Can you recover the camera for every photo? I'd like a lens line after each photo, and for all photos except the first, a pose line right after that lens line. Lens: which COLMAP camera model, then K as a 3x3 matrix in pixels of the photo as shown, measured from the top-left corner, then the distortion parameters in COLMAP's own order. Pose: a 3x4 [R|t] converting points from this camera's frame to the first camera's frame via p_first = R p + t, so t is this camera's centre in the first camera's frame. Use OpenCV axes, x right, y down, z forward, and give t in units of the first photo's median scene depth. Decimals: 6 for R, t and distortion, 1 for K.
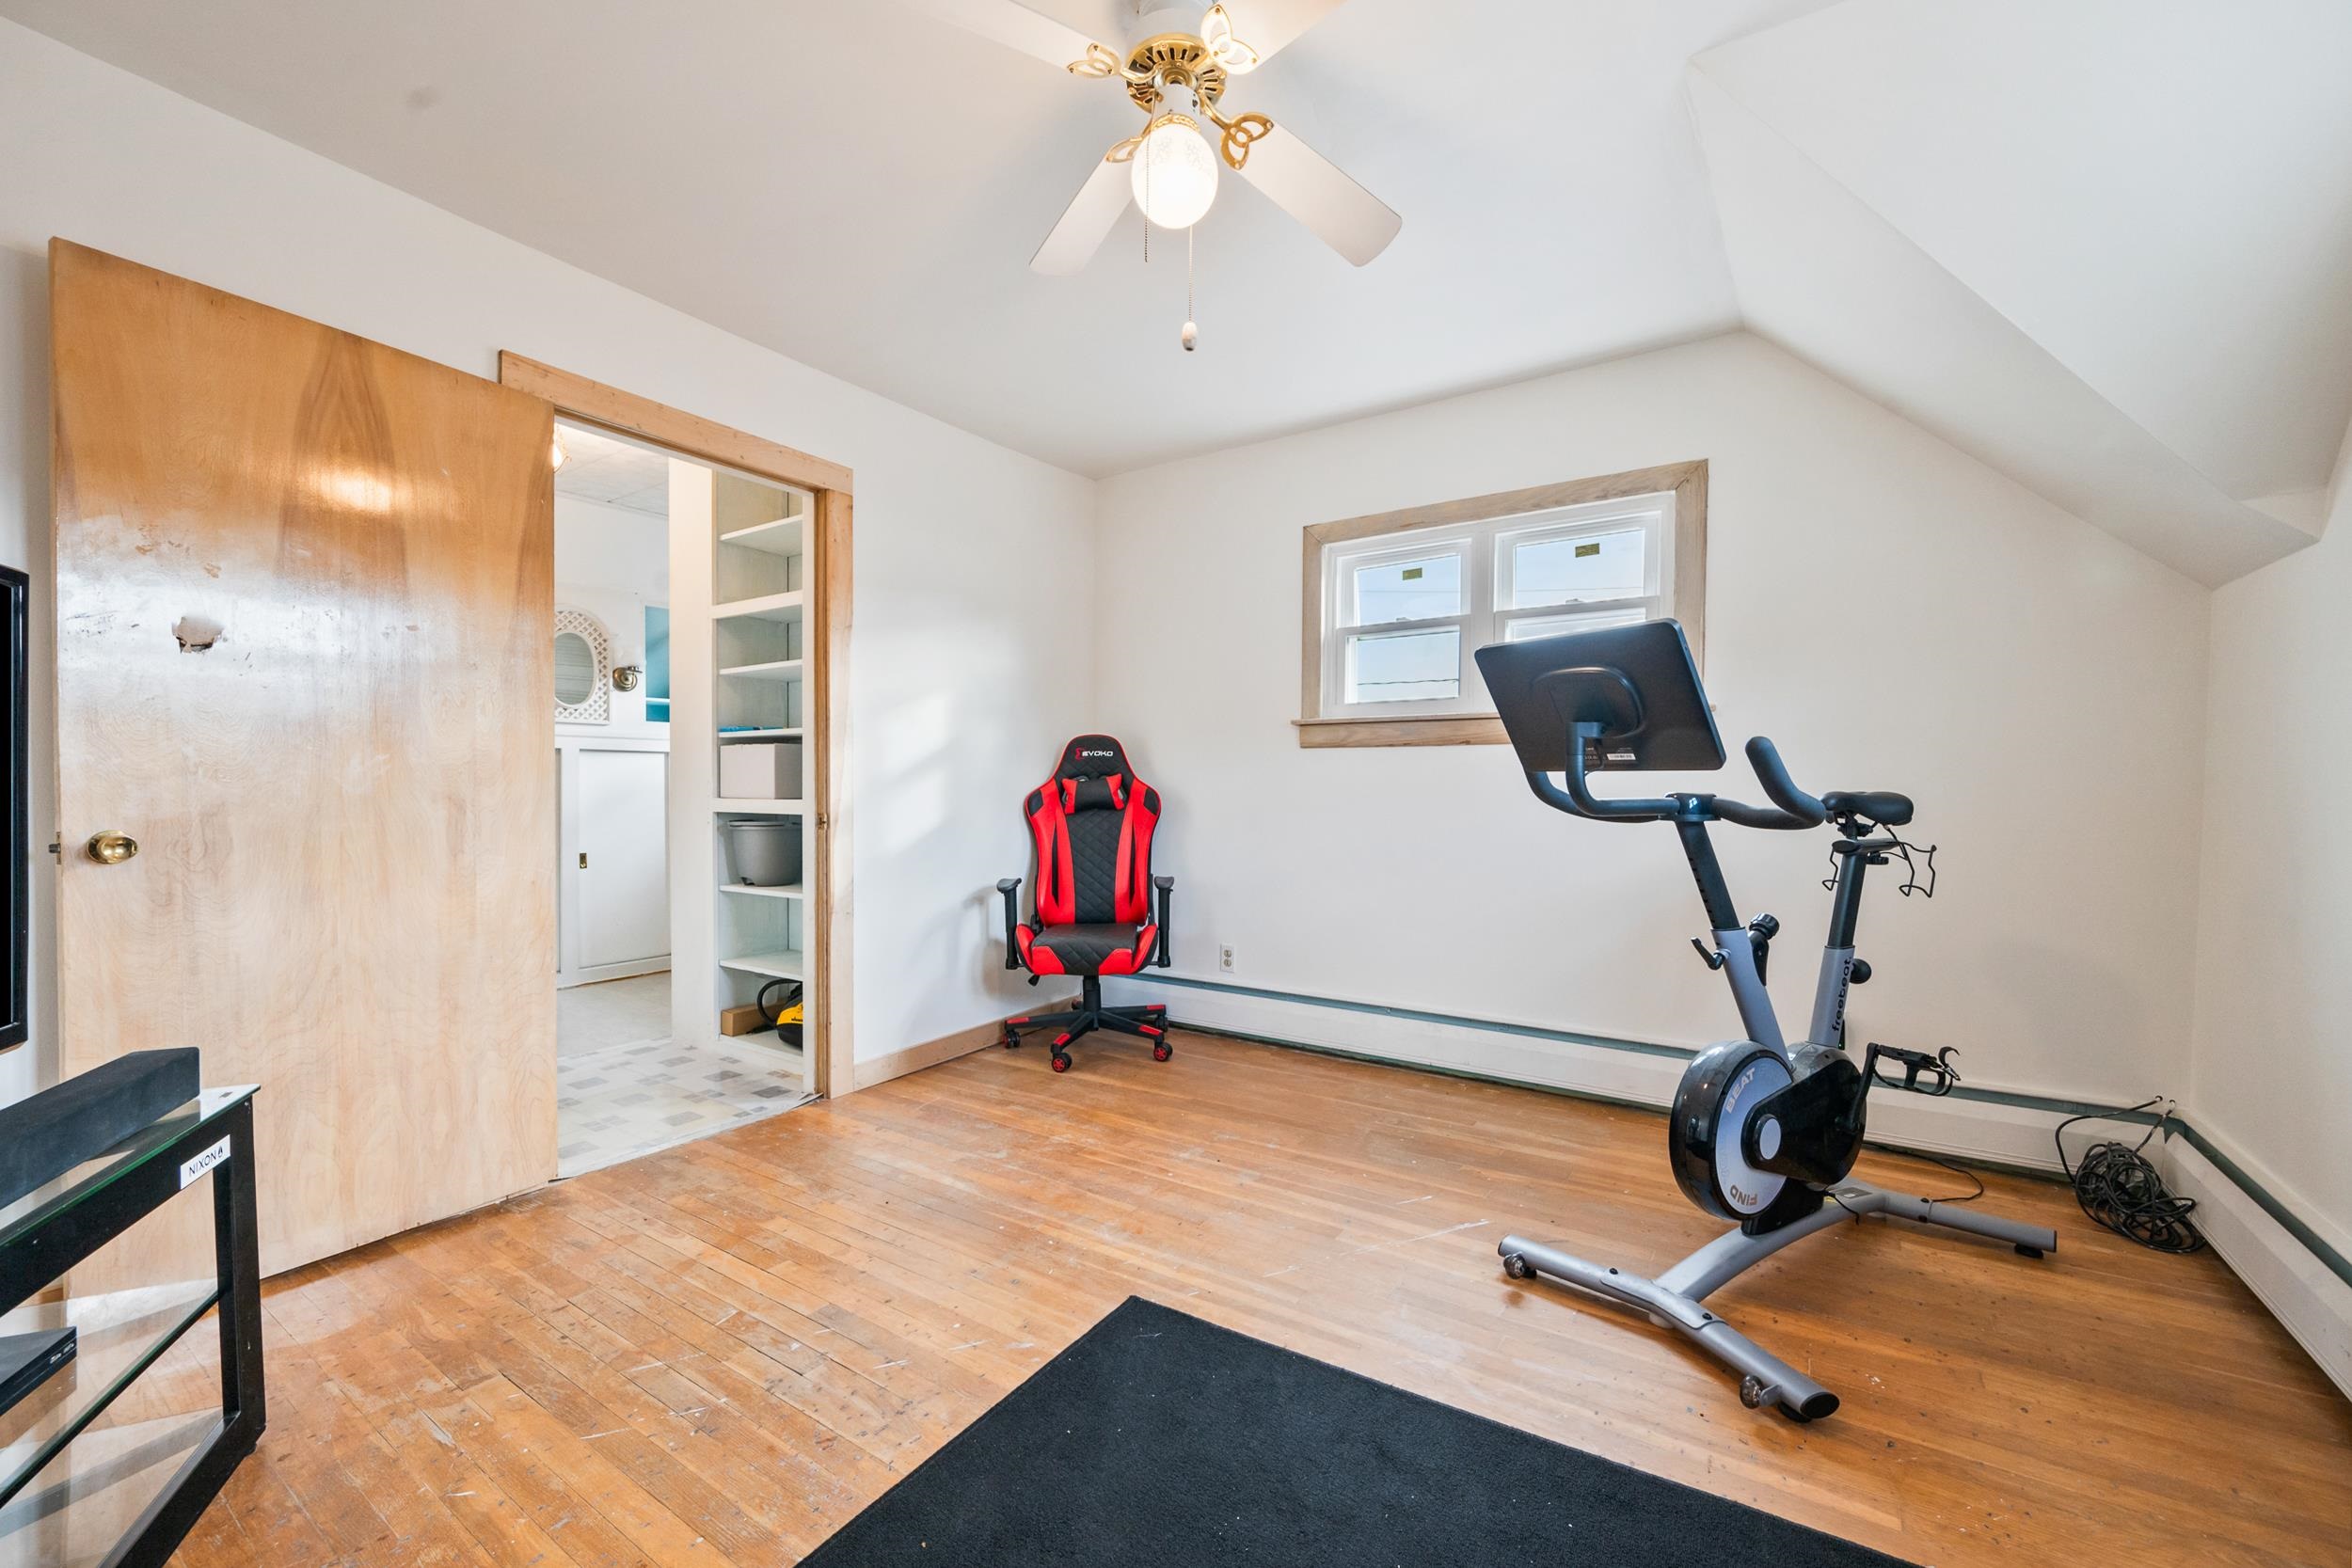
lens RADIAL K [[933.2, 0, 1172.2], [0, 933.2, 792.3], [0, 0, 1]] dist [-0.000672, -0.000009]
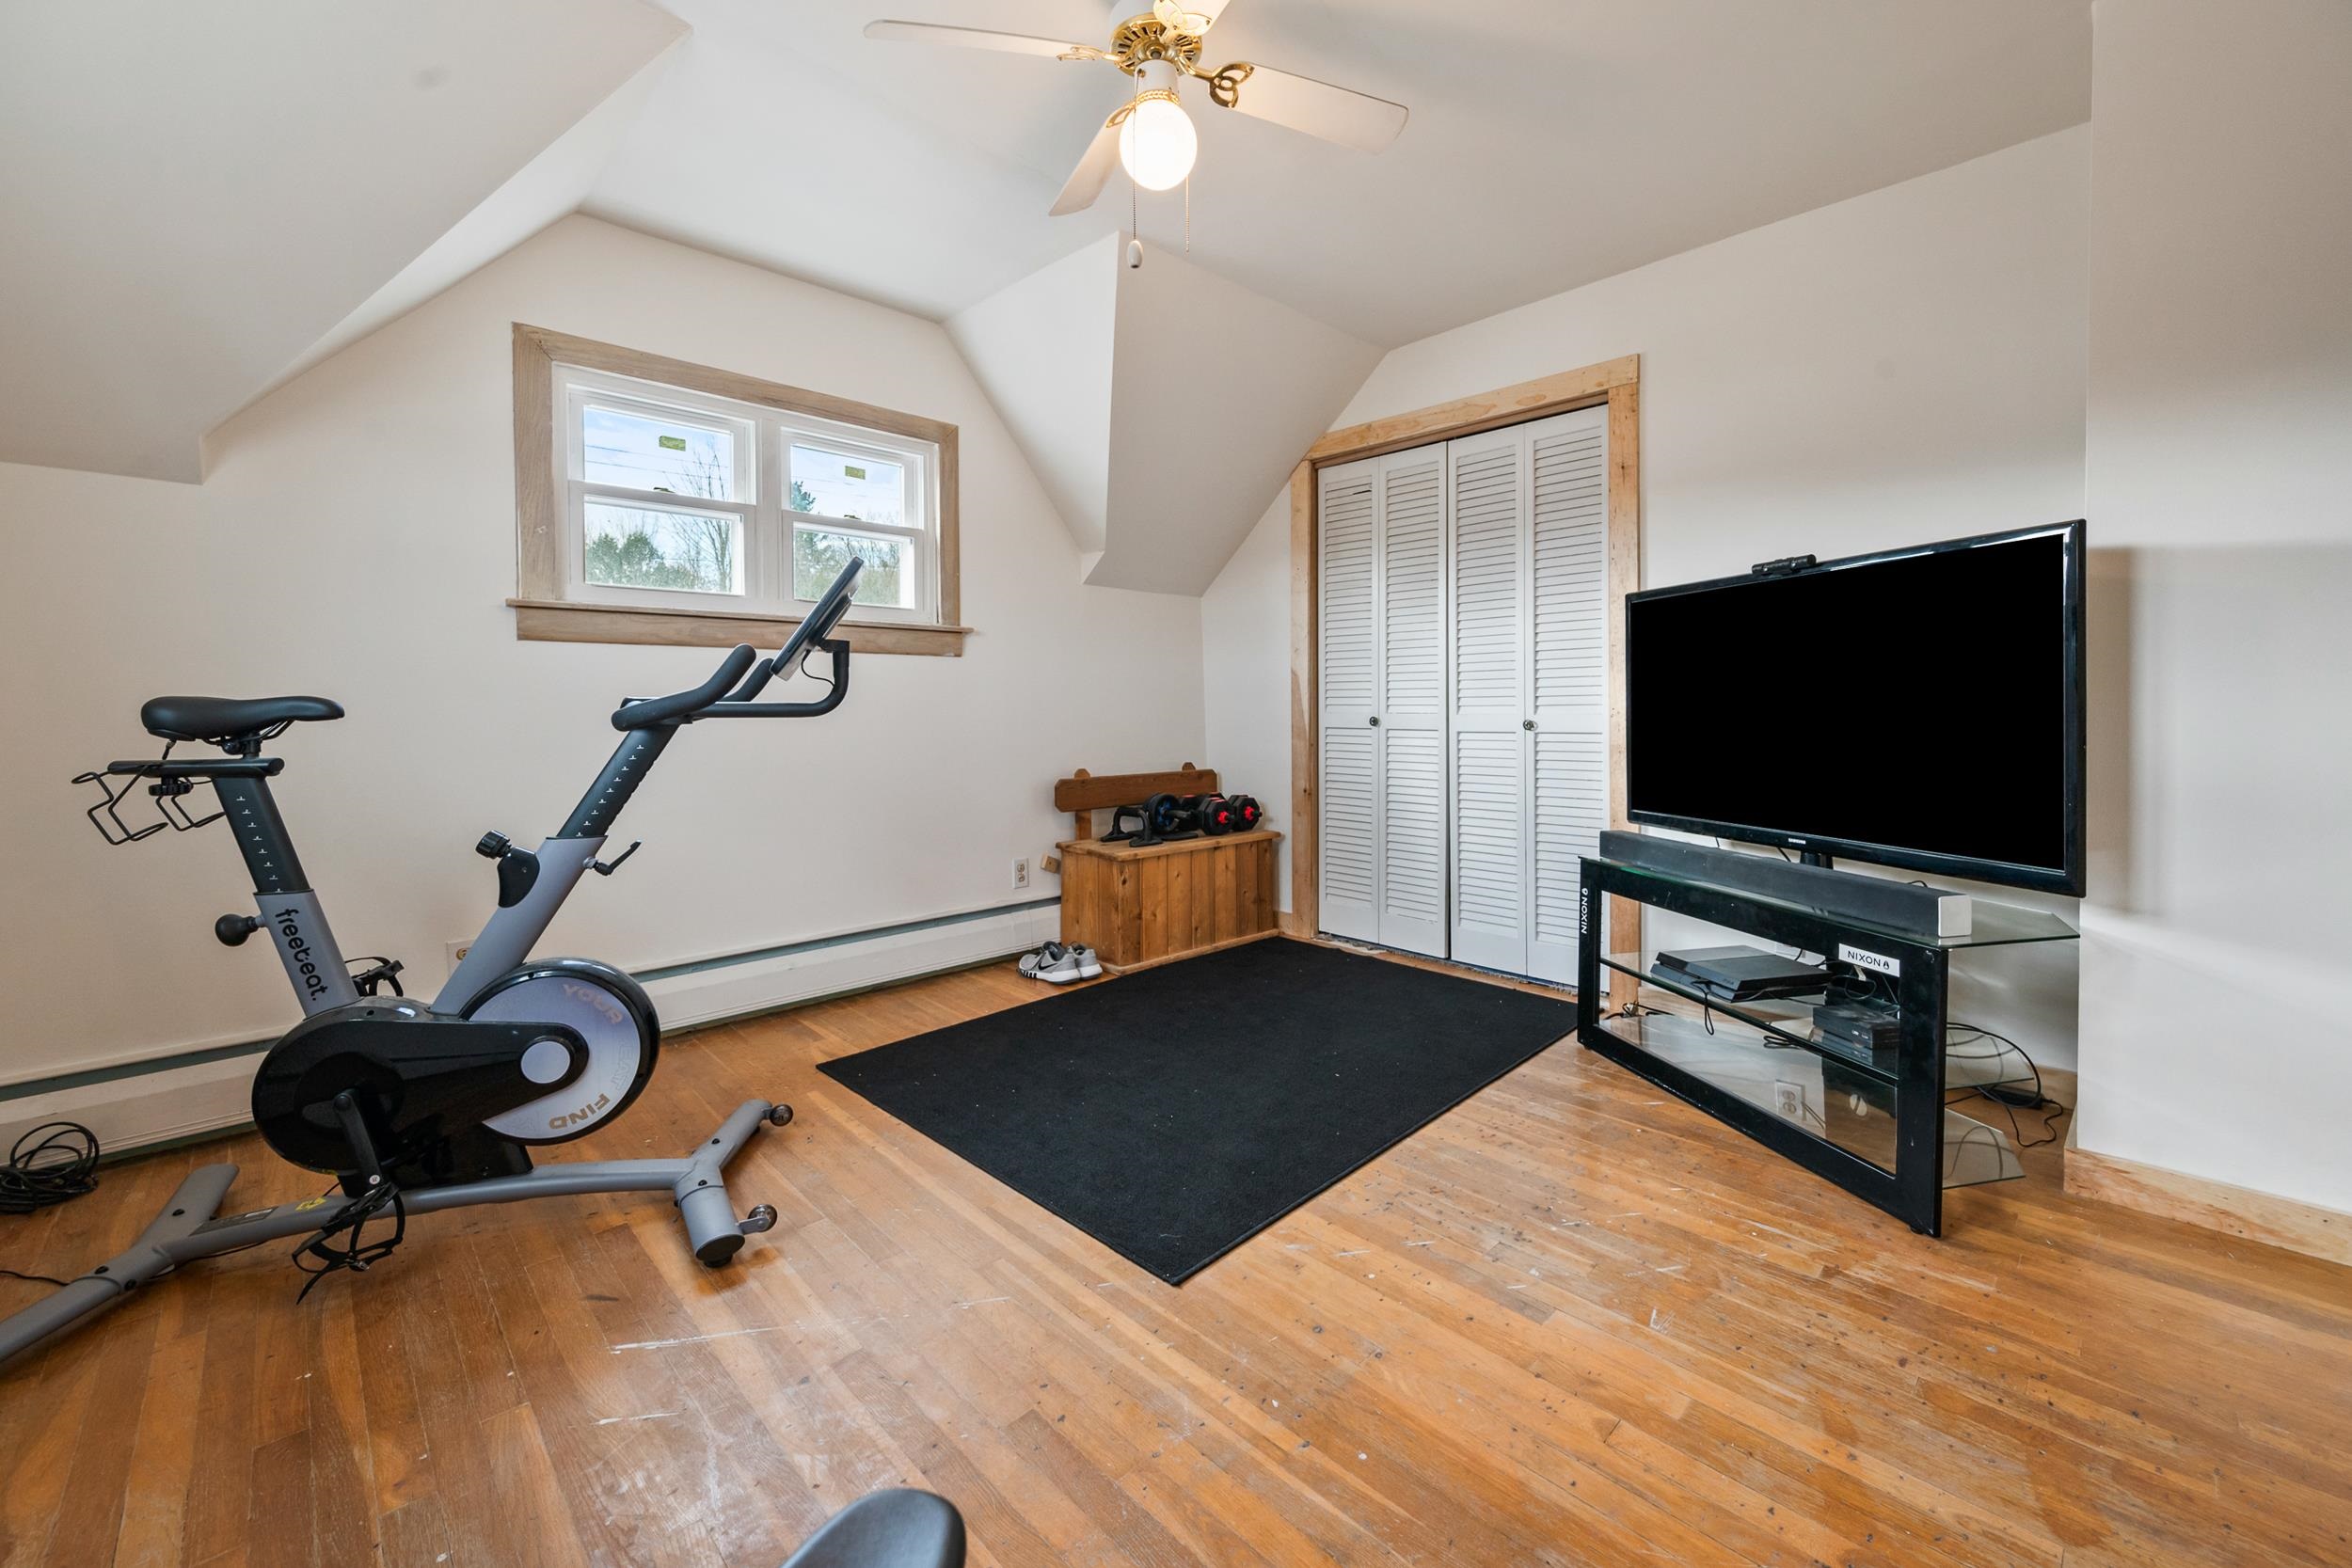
lens RADIAL K [[918.8, 0, 1173.2], [0, 918.8, 710.8], [0, 0, 1]] dist [-0.000589, -0.000014]
pose [[-0.977636, 0.001014, 0.210299, -0.214419], [0.004993, 0.999818, 0.018391, -0.005616], [-0.210243, 0.019030, -0.977464, 1.781030]]
